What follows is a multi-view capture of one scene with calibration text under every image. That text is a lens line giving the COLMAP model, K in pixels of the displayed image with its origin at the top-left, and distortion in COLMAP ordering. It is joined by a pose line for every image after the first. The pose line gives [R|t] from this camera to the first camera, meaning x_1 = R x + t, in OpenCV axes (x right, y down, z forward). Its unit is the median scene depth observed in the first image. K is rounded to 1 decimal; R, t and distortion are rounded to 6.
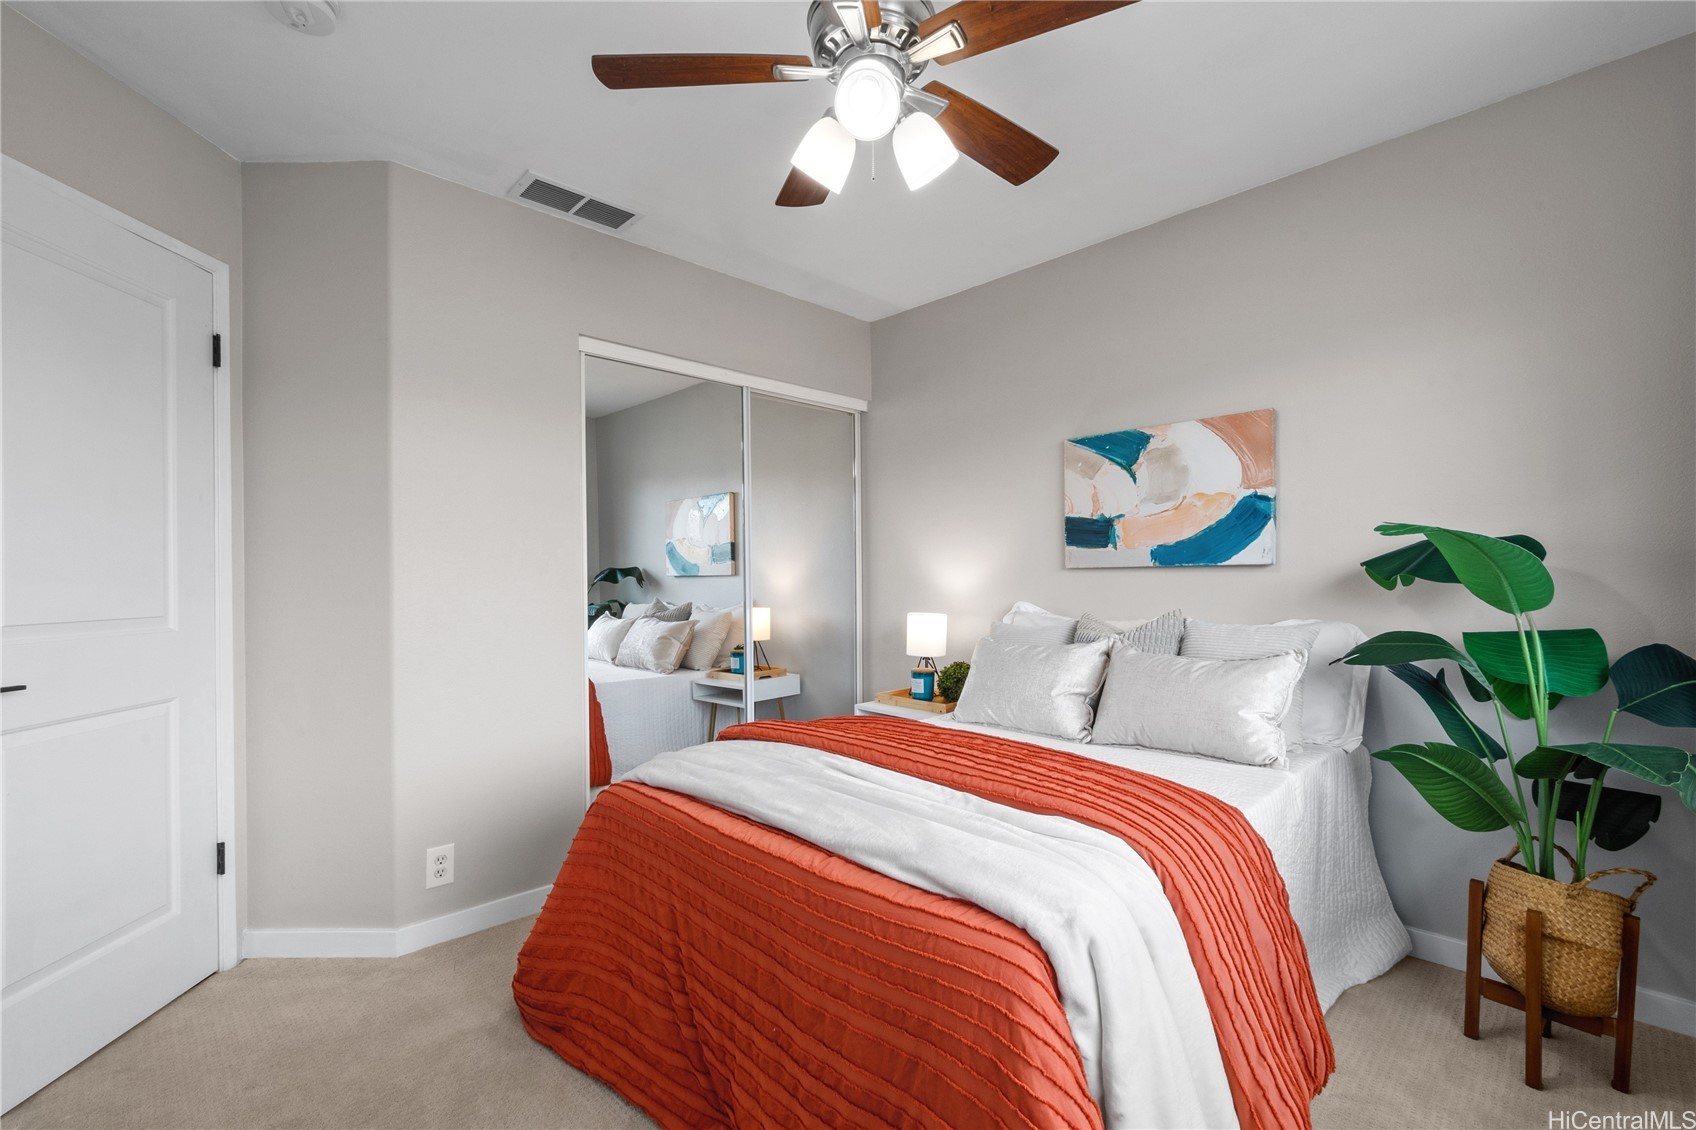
lens RADIAL K [[743.4, 0, 855.1], [0, 743.4, 568.2], [0, 0, 1]] dist [0.001999, 0.000123]
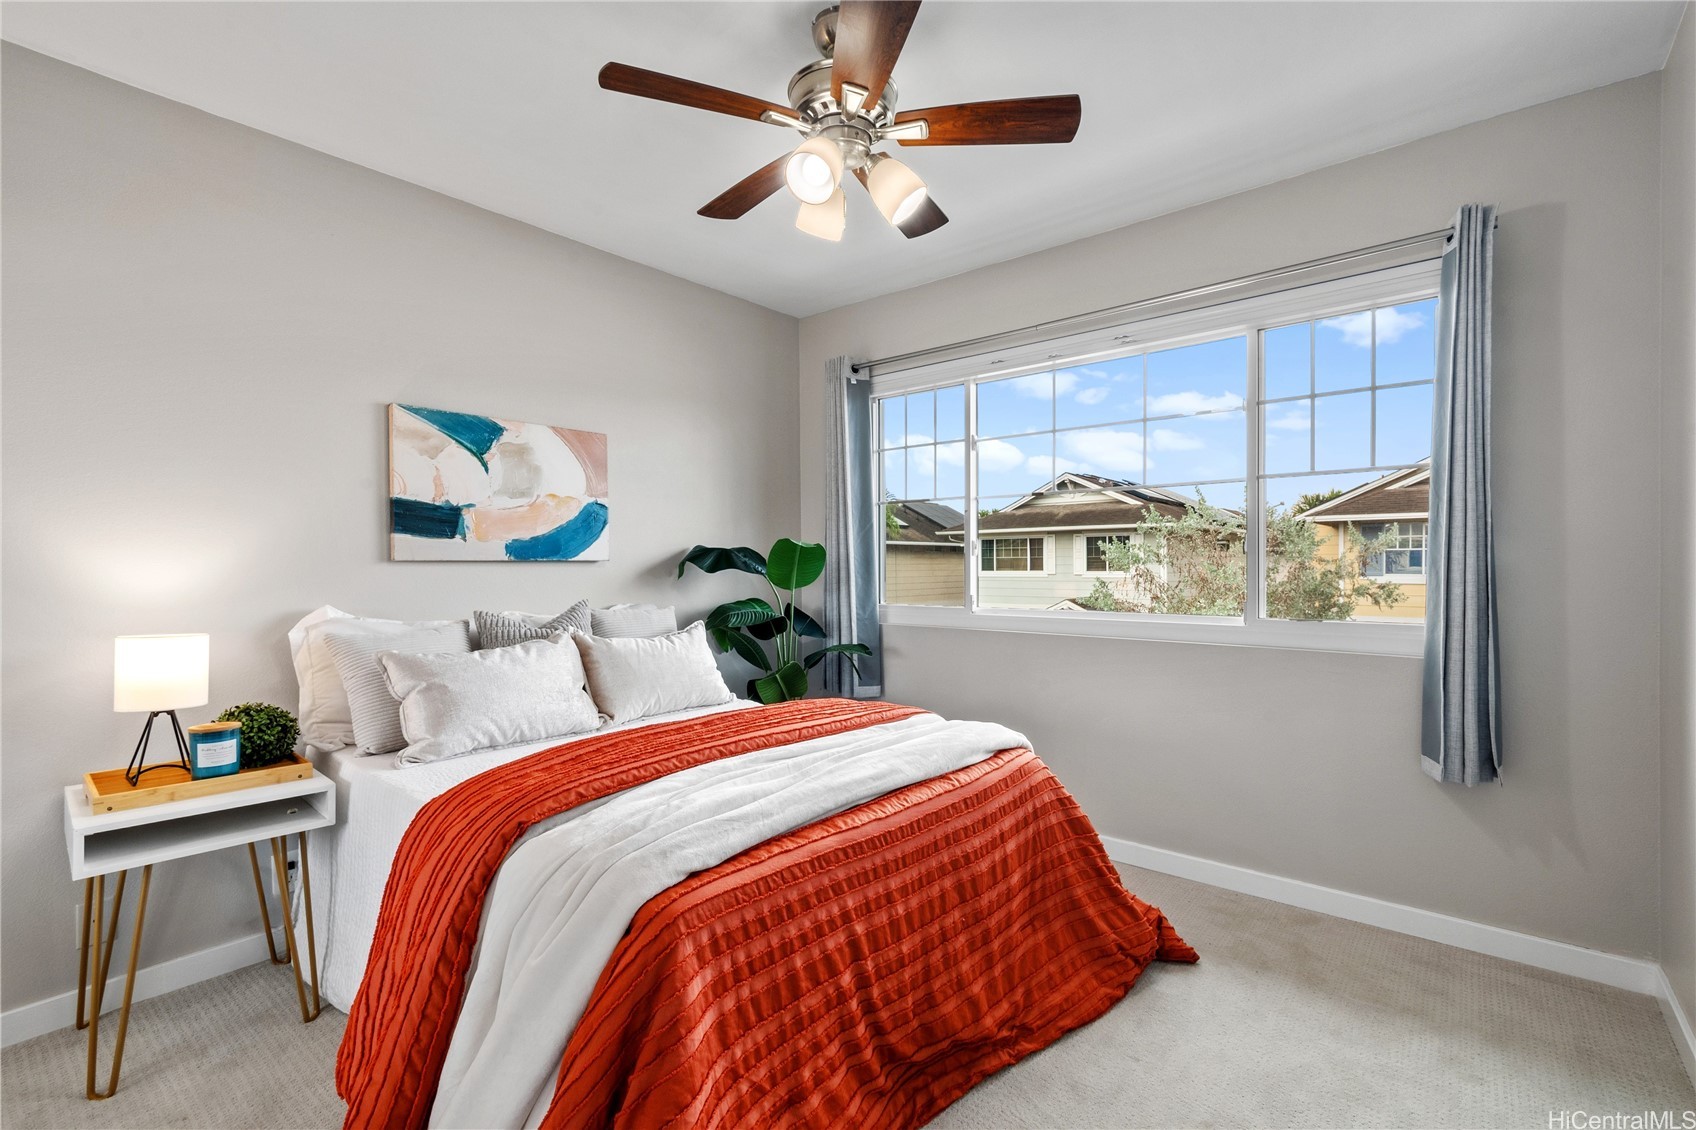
lens RADIAL K [[743.4, 0, 854.6], [0, 743.4, 574.5], [0, 0, 1]] dist [0.001999, 0.000123]
pose [[-0.091287, 0.011643, 0.995757, -0.627000], [0.007687, 0.999910, -0.010987, 0.030453], [-0.995795, 0.006652, -0.091368, 0.628964]]
